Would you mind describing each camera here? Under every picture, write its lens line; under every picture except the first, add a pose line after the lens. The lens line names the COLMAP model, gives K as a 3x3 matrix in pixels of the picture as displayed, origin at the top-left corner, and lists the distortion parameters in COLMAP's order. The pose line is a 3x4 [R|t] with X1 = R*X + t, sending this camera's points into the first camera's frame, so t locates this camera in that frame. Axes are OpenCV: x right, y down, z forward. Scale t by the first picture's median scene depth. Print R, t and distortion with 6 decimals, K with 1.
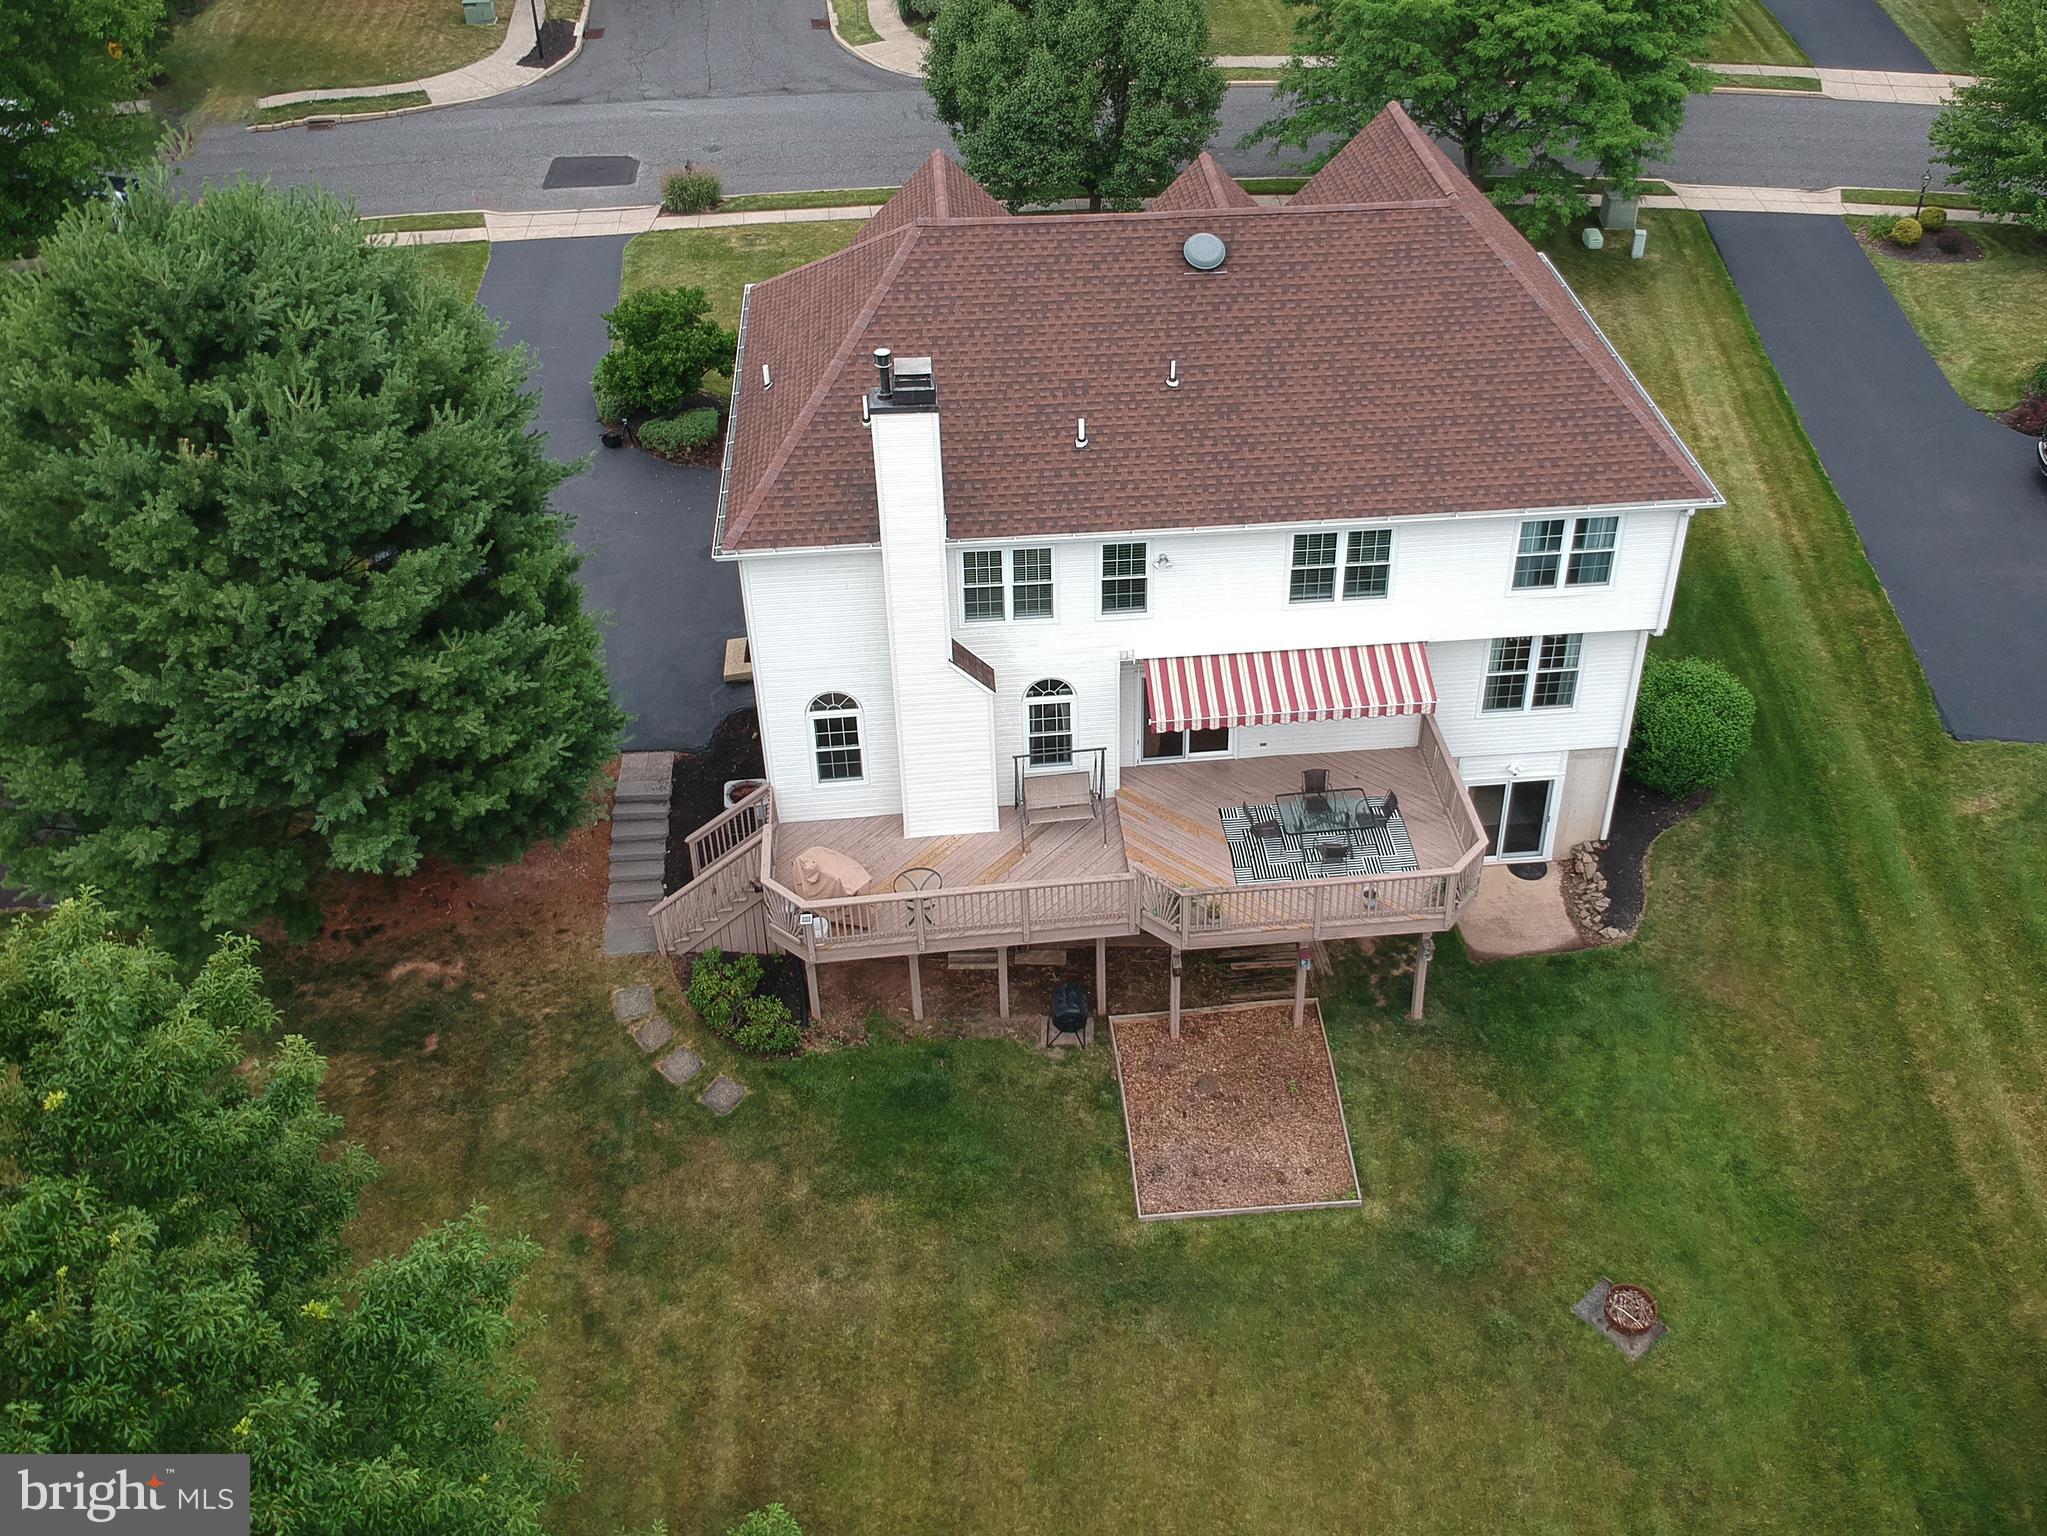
lens RADIAL K [[1766.3, 0, 1168.4], [0, 1766.3, 628.2], [0, 0, 1]] dist [0.148026, -0.285264]
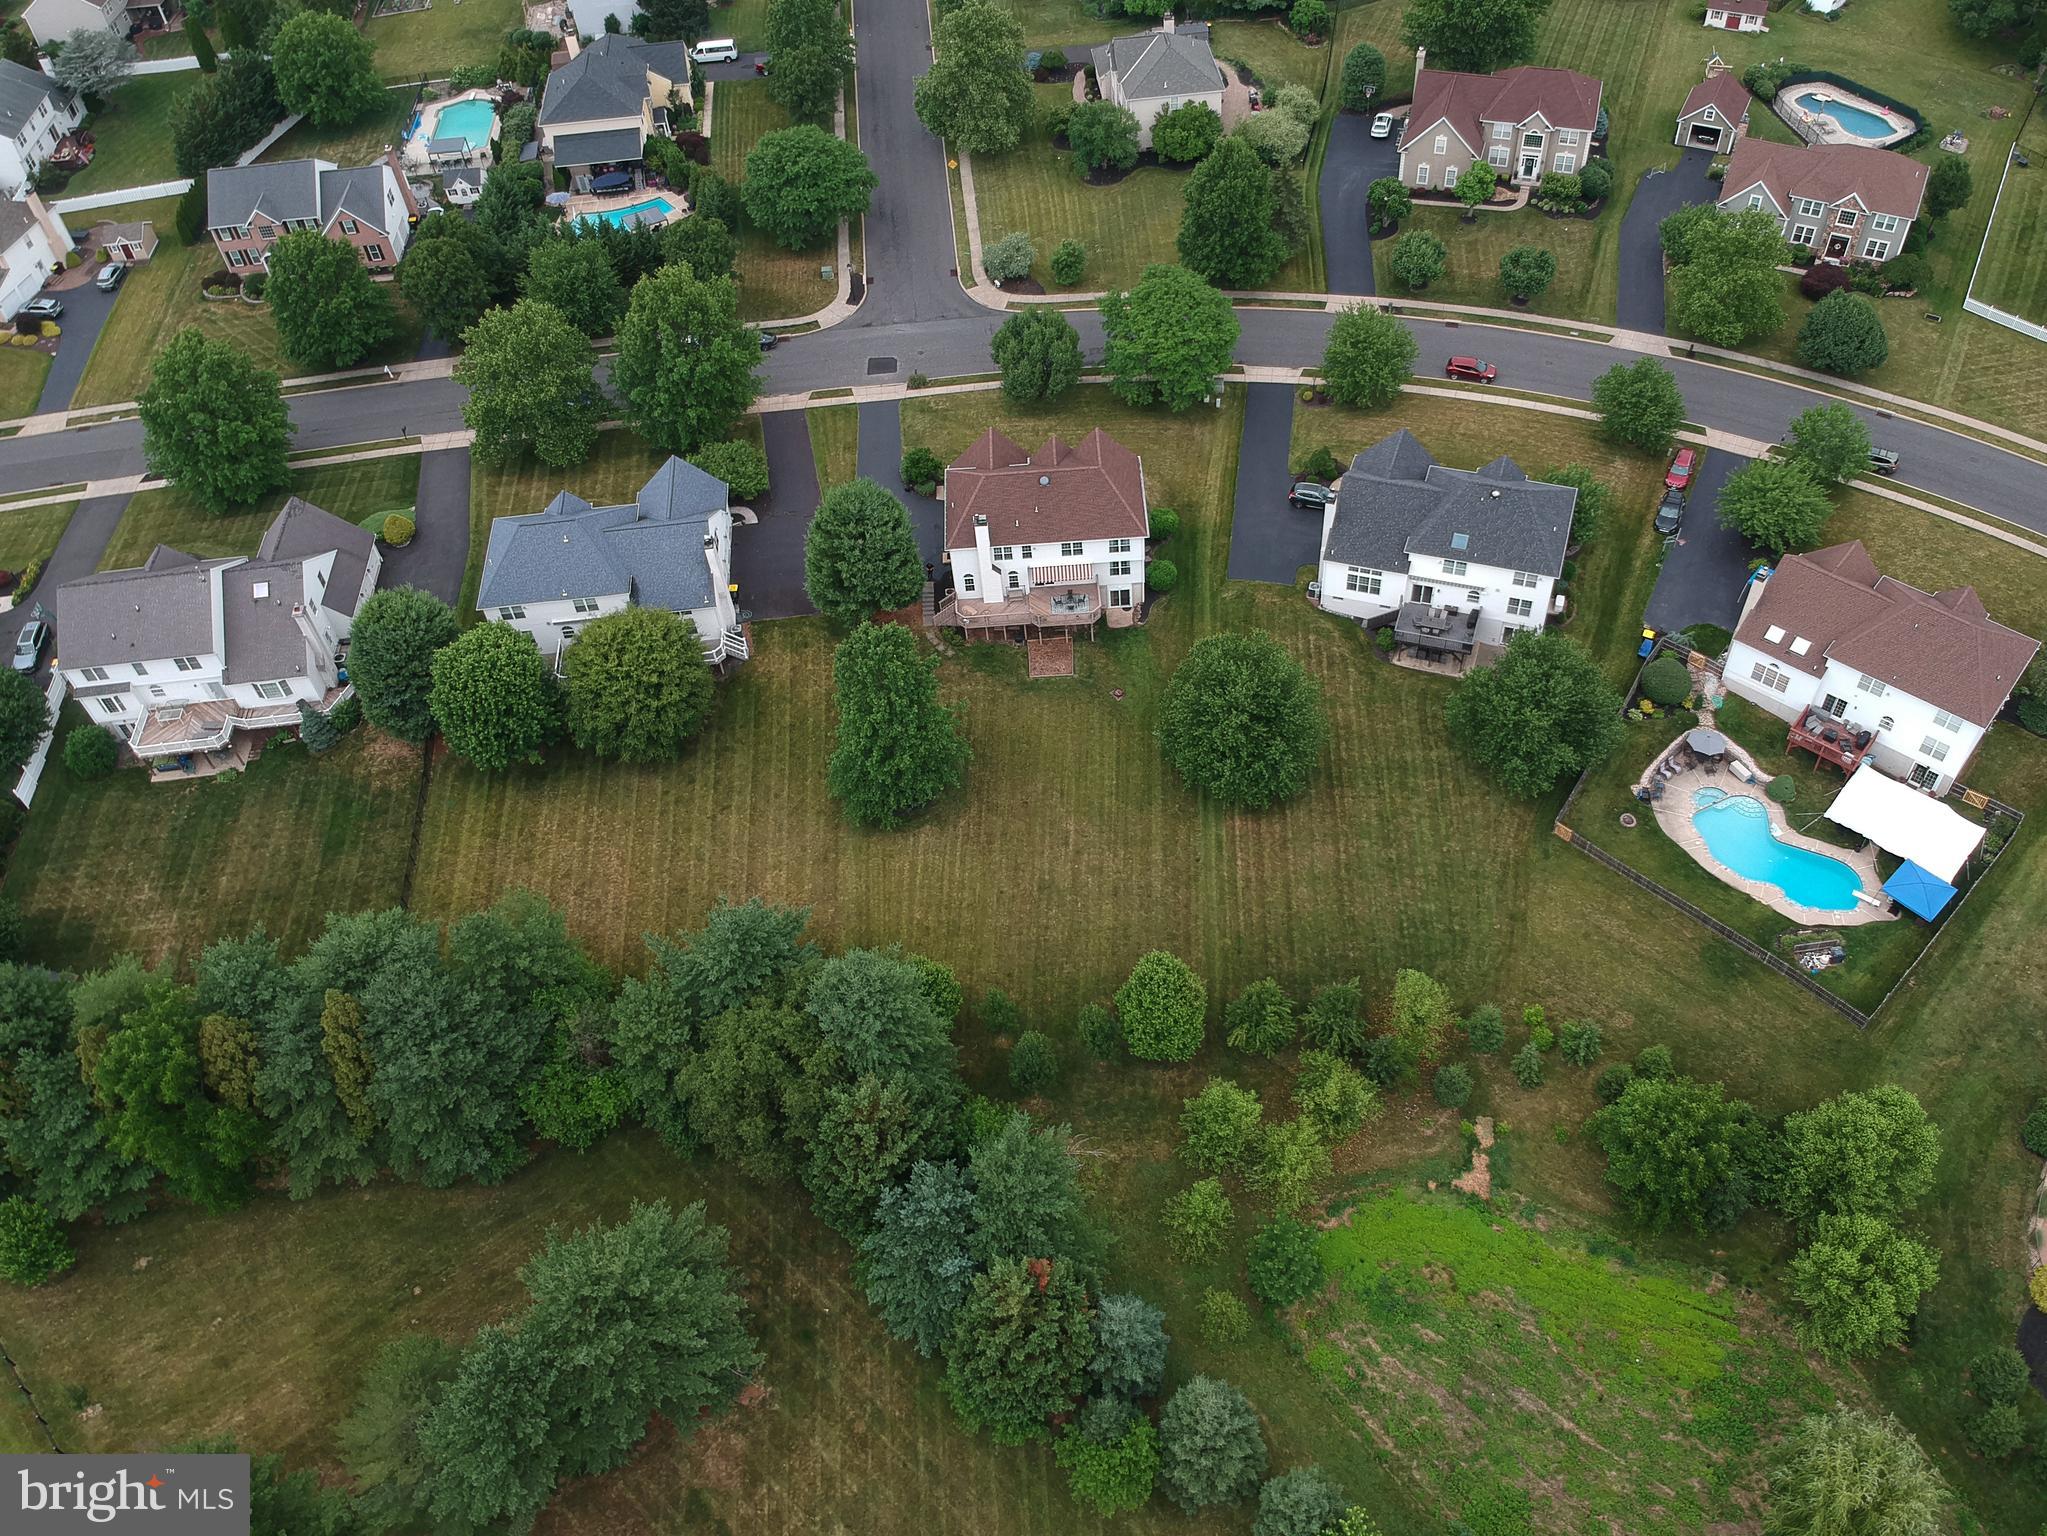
lens RADIAL K [[1644.4, 0, 1124.7], [0, 1644.4, 648.6], [0, 0, 1]] dist [0.104594, -0.167181]
pose [[0.996527, 0.011151, -0.082518, 0.596847], [0.005547, 0.979901, 0.199406, -0.644528], [0.083084, -0.199172, 0.976436, -3.327580]]
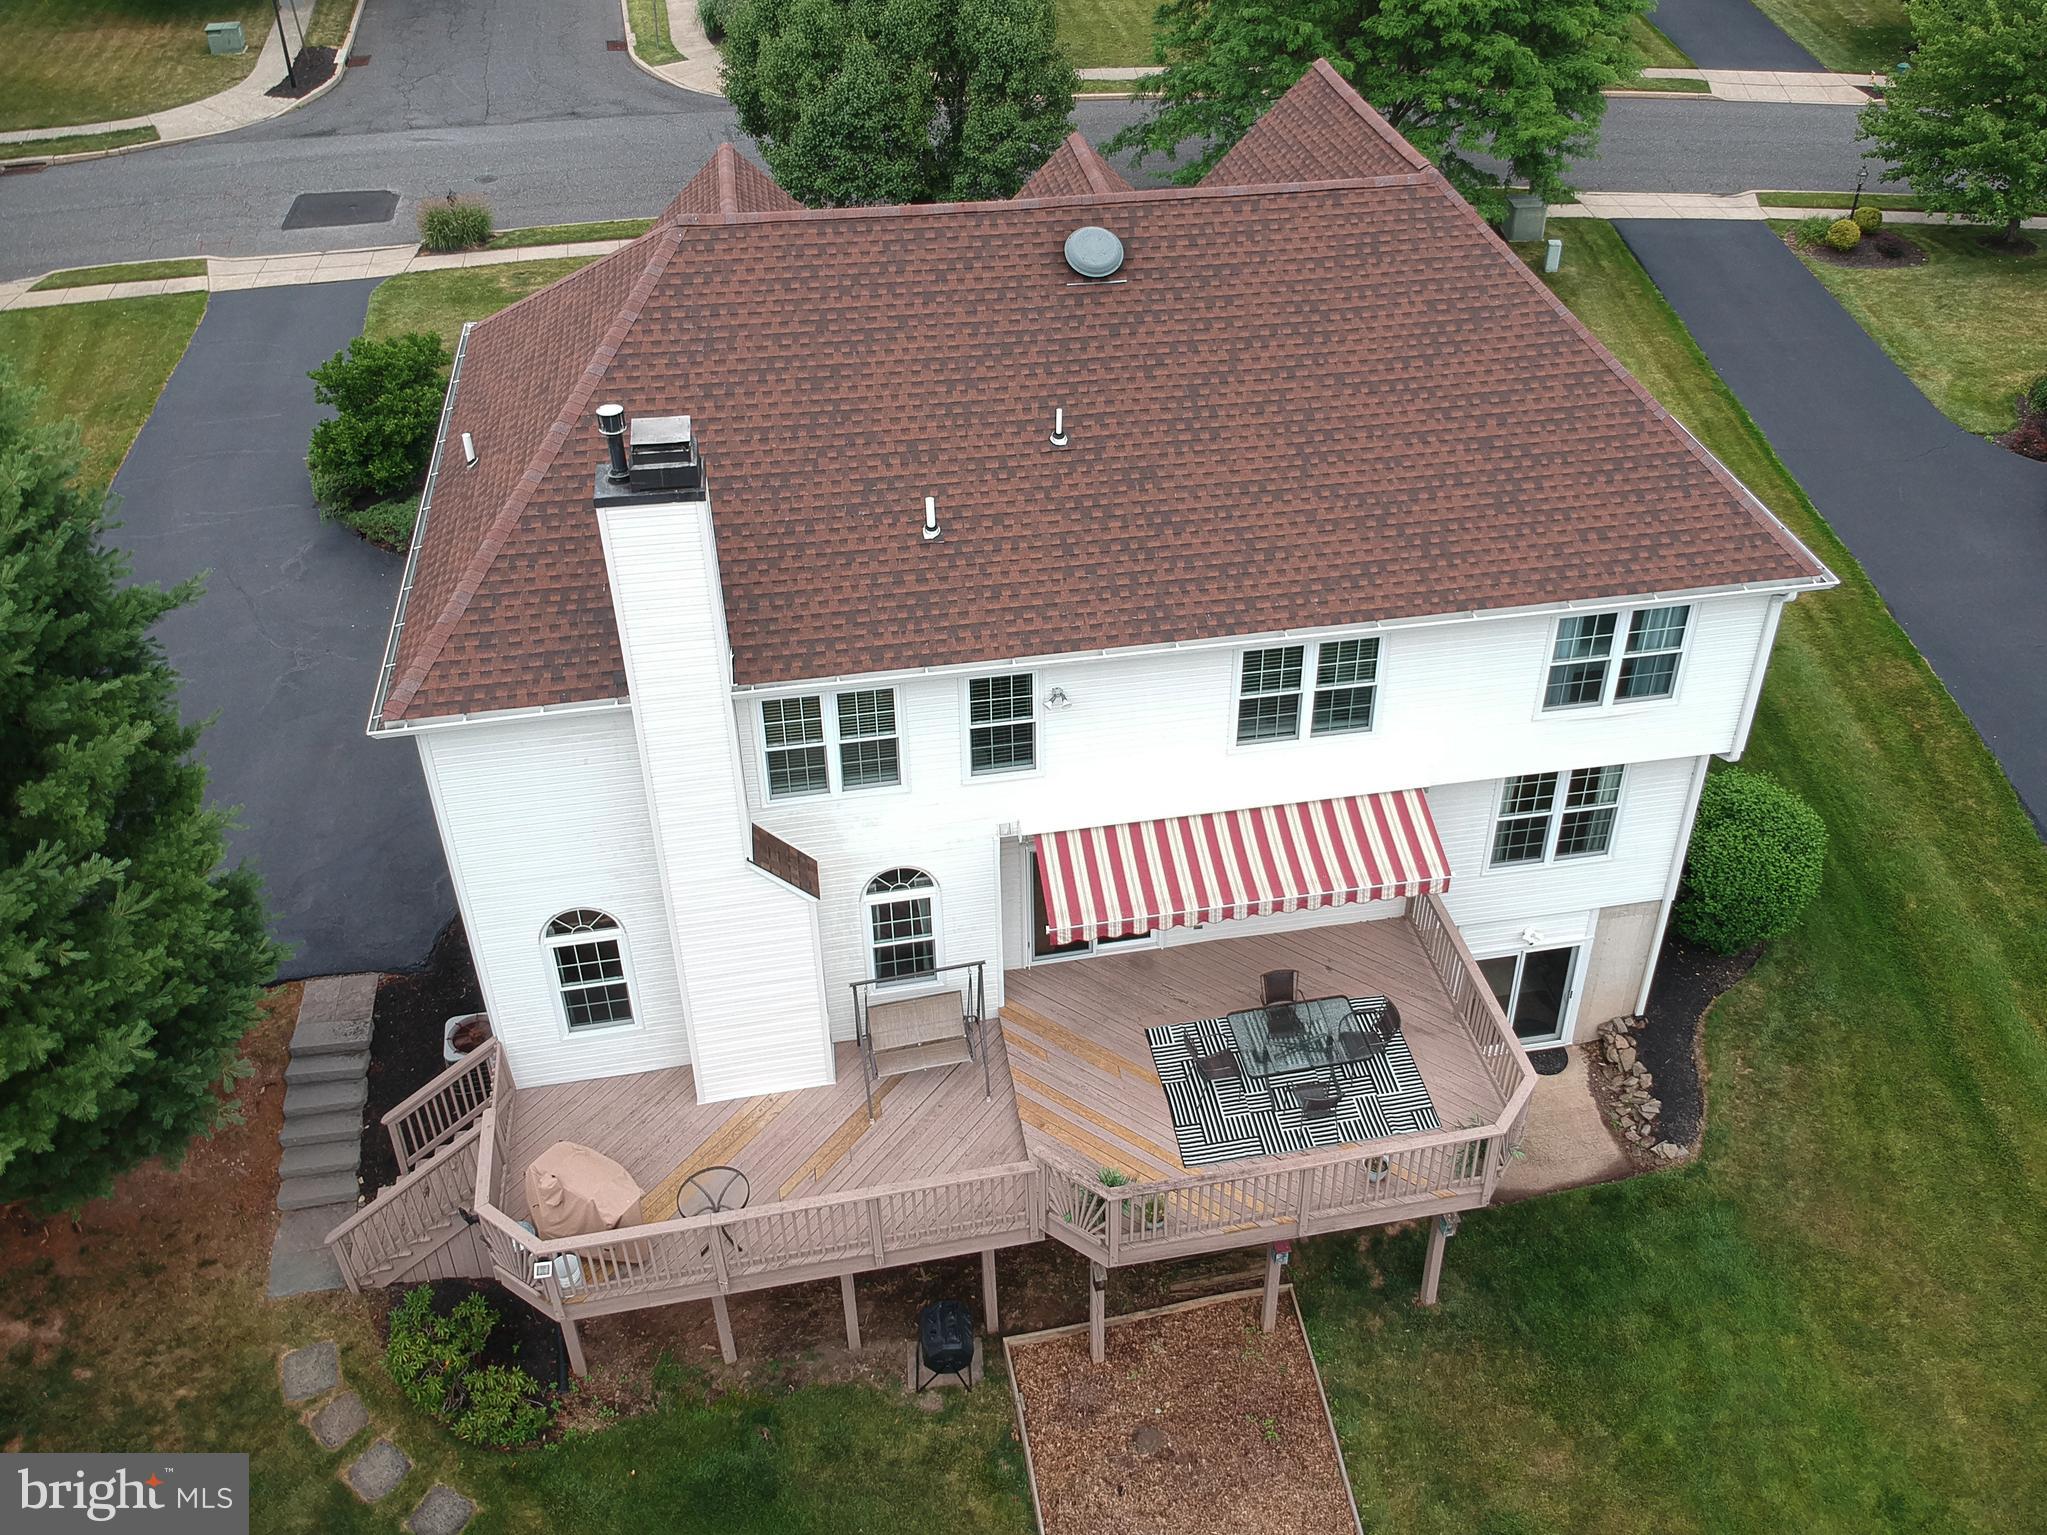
lens RADIAL K [[1644.4, 0, 1124.7], [0, 1644.4, 648.1], [0, 0, 1]] dist [0.104594, -0.167181]
pose [[0.996897, -0.043170, 0.065818, -0.017367], [0.043226, 0.999065, 0.000586, -0.053947], [-0.065782, 0.002261, 0.997831, 0.339122]]
